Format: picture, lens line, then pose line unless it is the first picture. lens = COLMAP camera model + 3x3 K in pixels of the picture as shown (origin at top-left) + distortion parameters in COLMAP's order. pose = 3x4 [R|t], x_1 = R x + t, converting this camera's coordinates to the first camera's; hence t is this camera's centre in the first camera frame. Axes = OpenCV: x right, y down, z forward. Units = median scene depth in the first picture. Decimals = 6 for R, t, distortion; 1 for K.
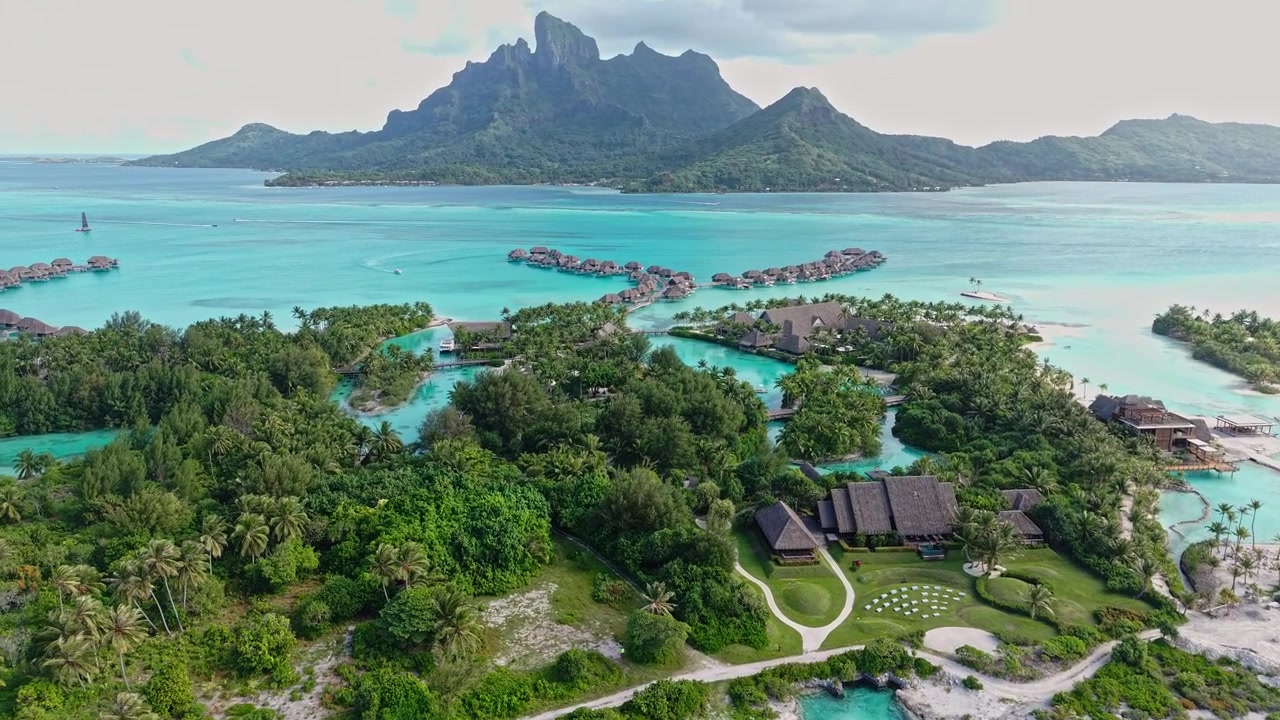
lens RADIAL K [[888.6, 0, 640.0], [0, 888.6, 360.0], [0, 0, 1]] dist [0.031243, -0.032905]
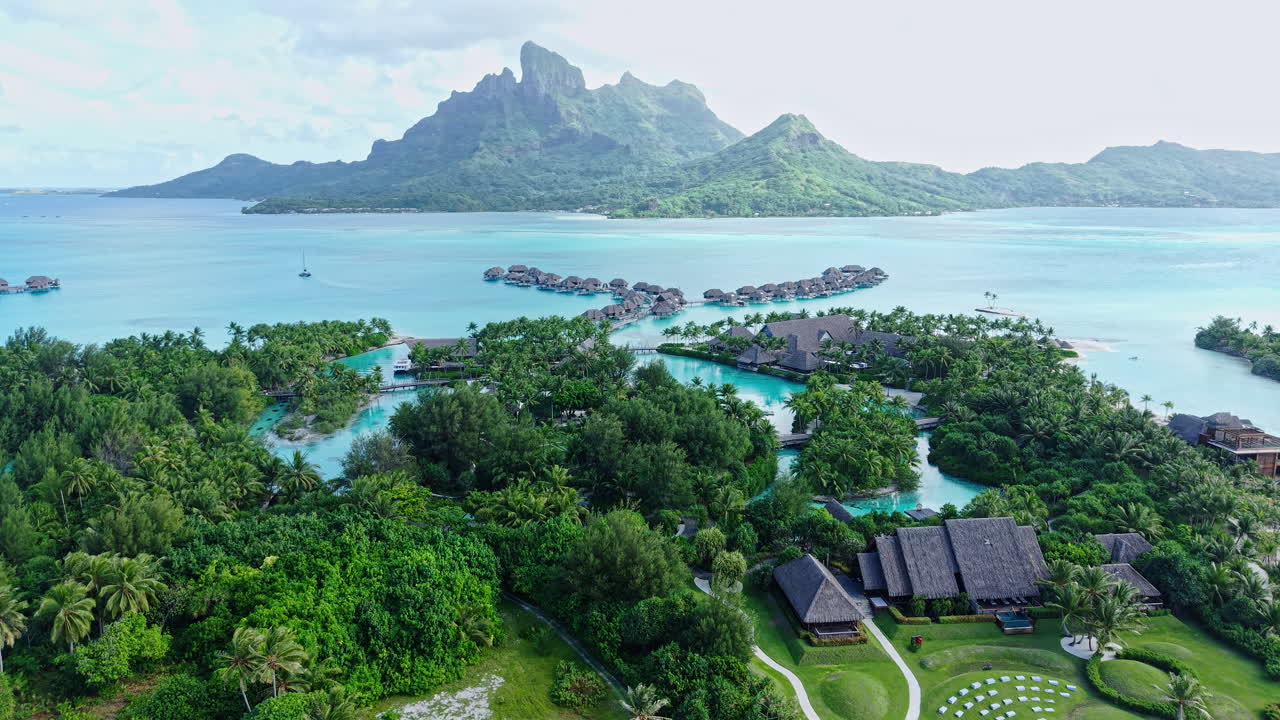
lens RADIAL K [[890.7, 0, 640.0], [0, 890.7, 360.0], [0, 0, 1]] dist [0.026085, -0.028732]
pose [[0.999896, -0.005913, 0.013164, 0.004370], [0.006367, 0.999376, -0.034754, 0.011896], [-0.012951, 0.034834, 0.999309, 0.137559]]
